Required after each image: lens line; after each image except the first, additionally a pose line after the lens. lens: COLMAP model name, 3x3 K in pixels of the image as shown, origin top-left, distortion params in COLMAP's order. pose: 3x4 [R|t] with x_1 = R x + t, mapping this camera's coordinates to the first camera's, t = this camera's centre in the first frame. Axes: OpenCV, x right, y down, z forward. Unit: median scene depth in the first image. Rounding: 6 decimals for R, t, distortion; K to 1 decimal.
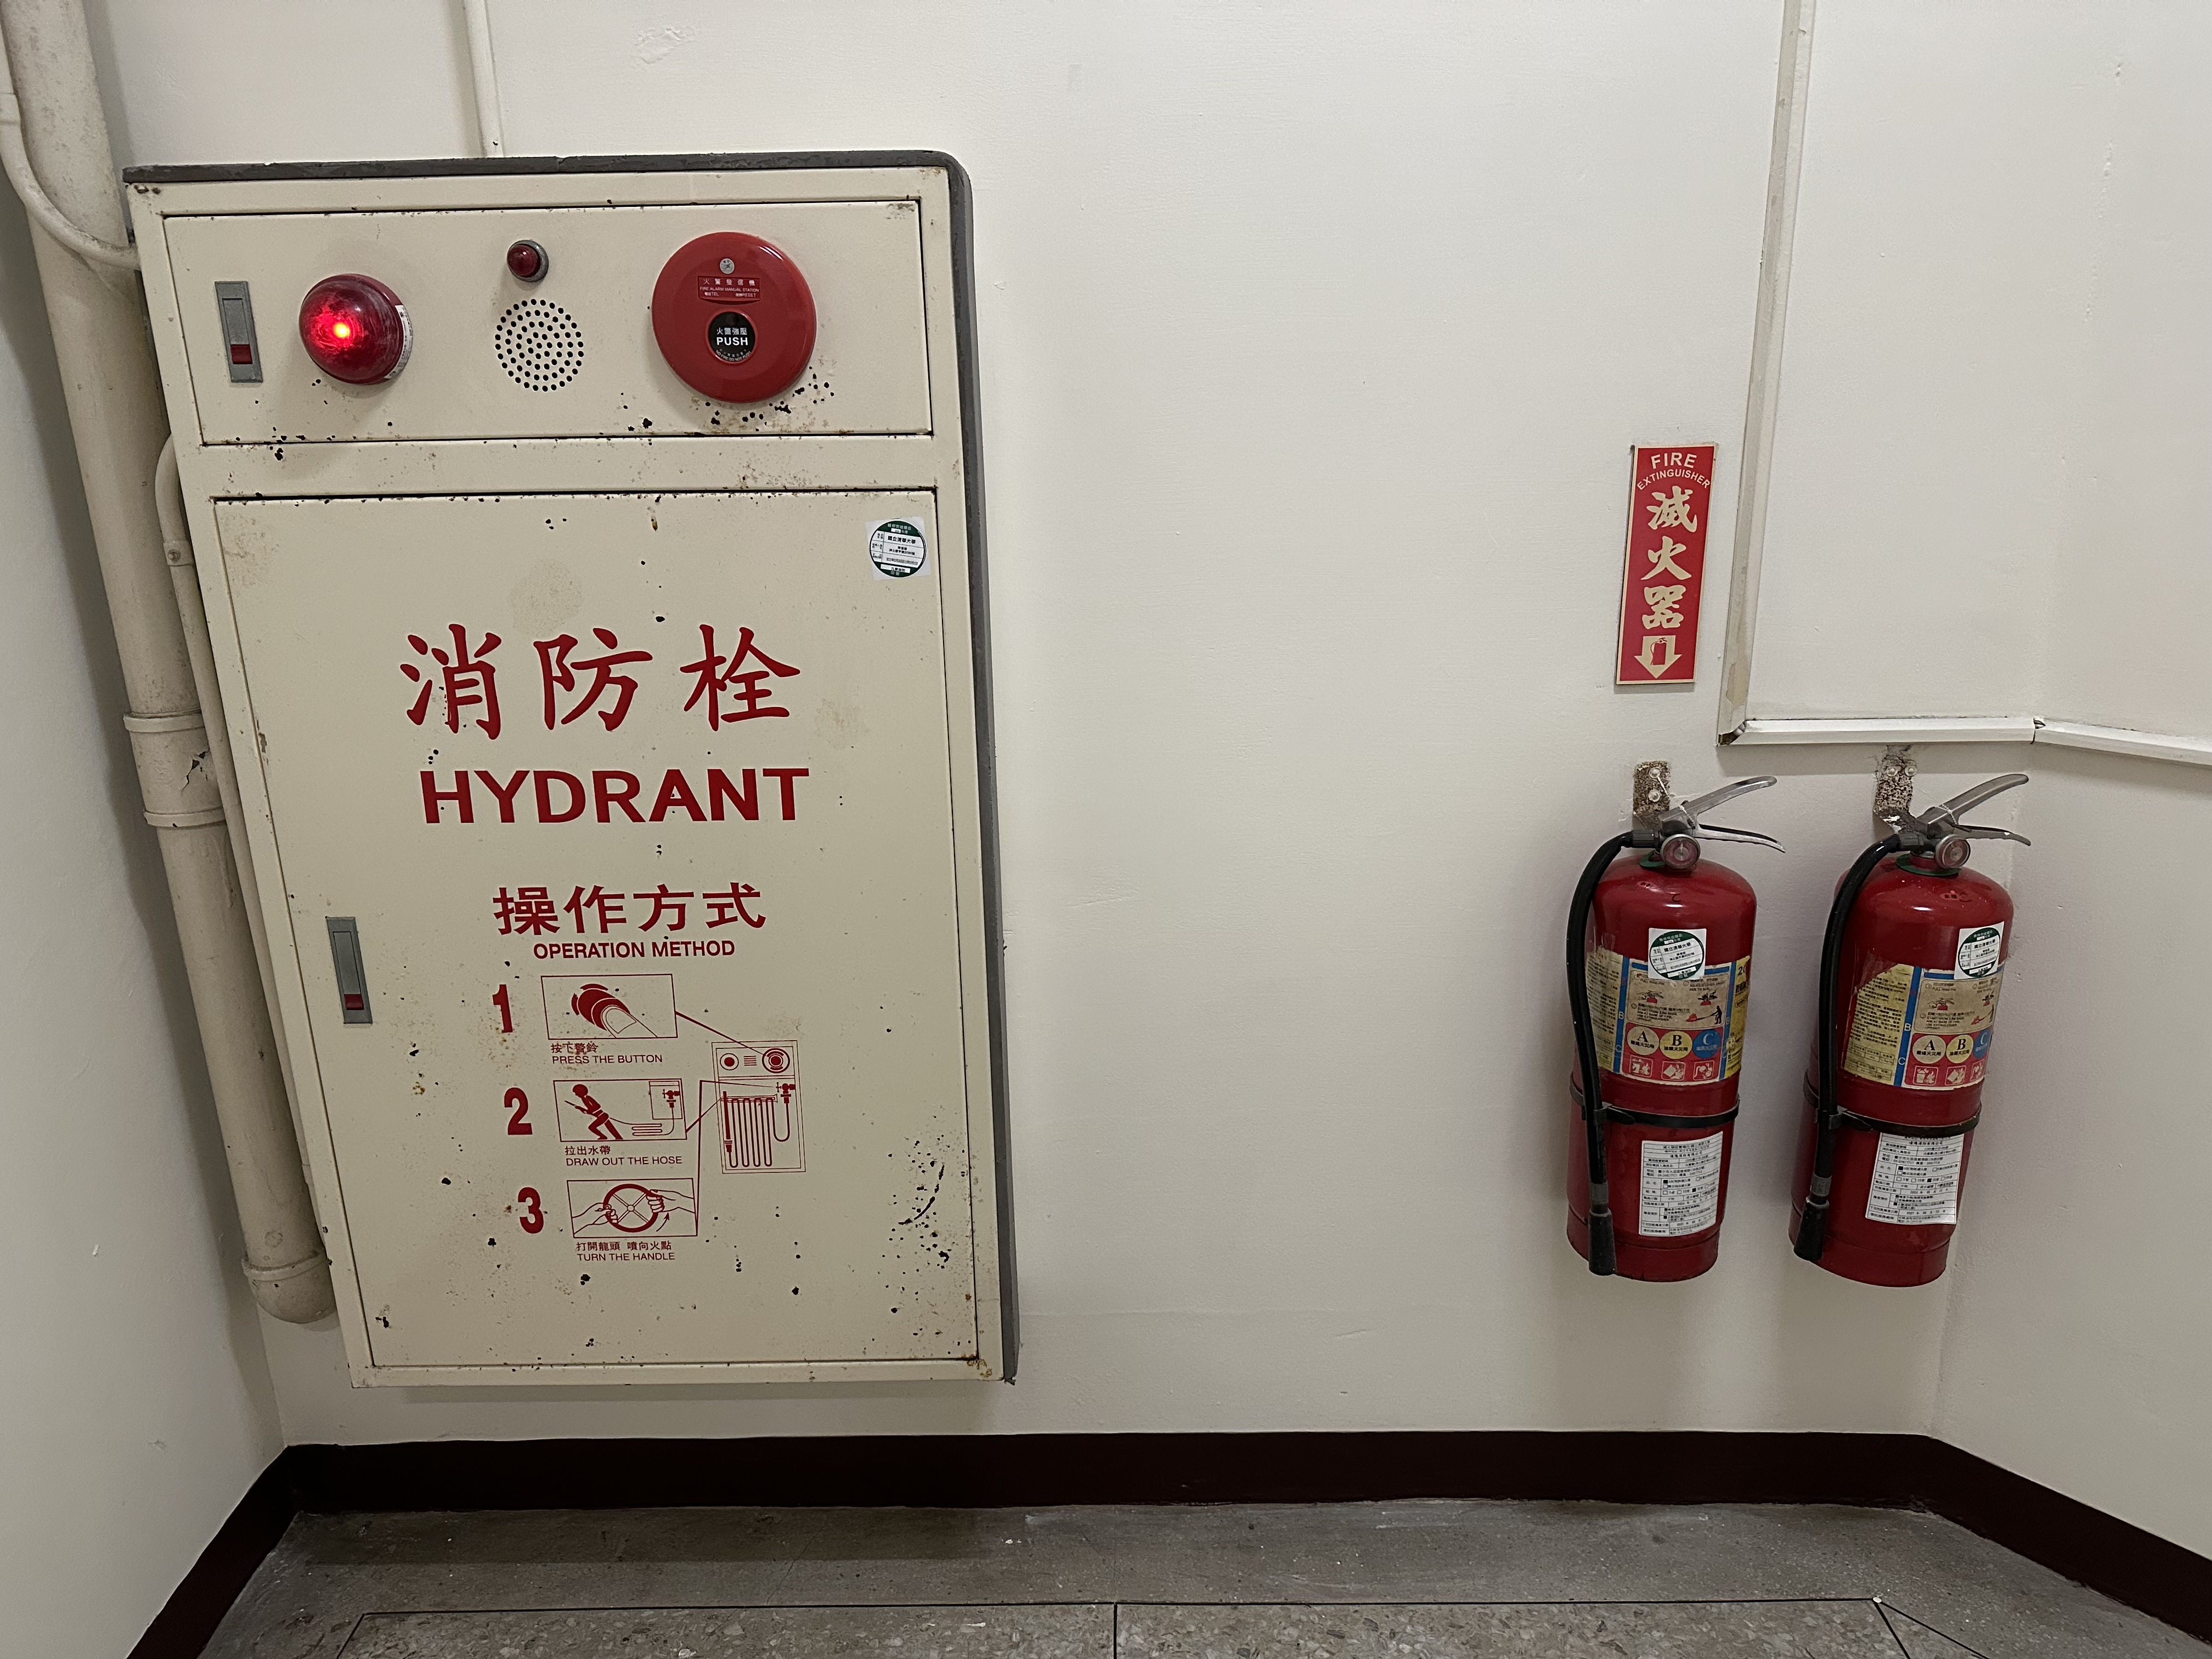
lens RADIAL K [[1564.5, 0, 1107.9], [0, 1564.5, 828.9], [0, 0, 1]] dist [-0.009008, -0.007509]
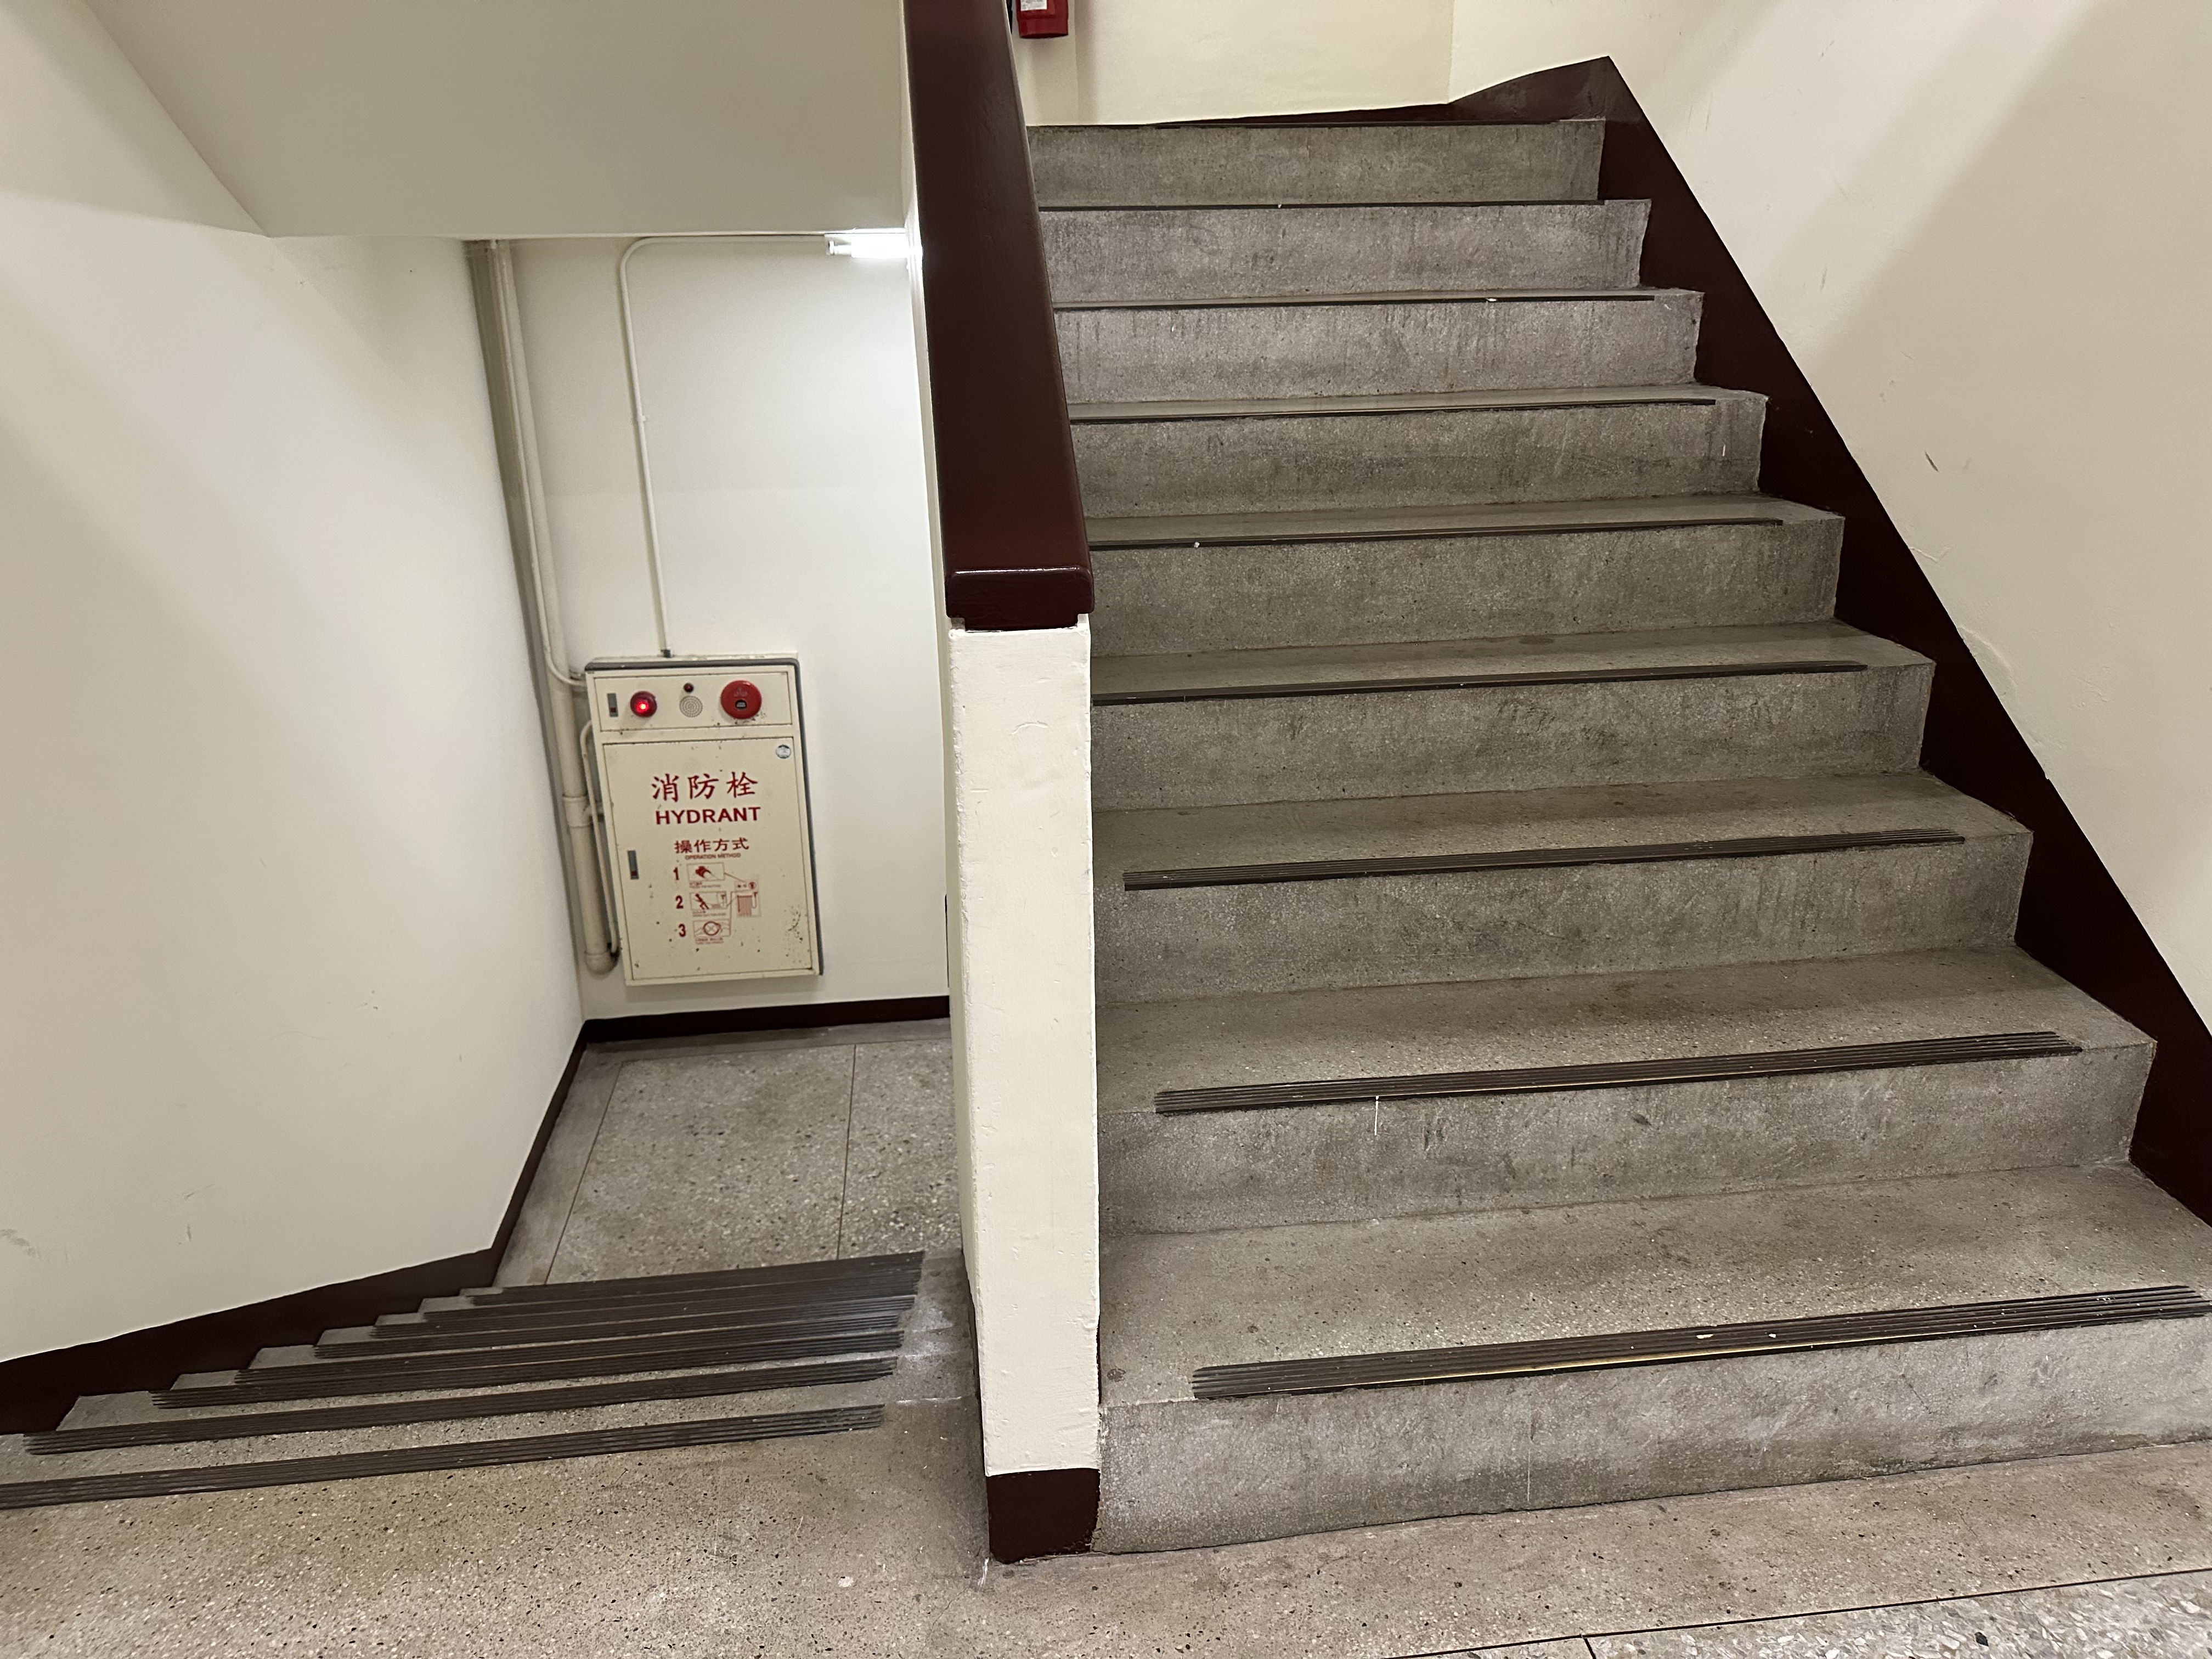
lens RADIAL K [[1564.5, 0, 1112.1], [0, 1564.5, 831.3], [0, 0, 1]] dist [-0.009008, -0.007509]
pose [[0.992217, -0.031035, 0.120591, 0.192436], [0.021108, 0.996347, 0.082742, -0.274318], [-0.122718, -0.079553, 0.989248, -2.834642]]
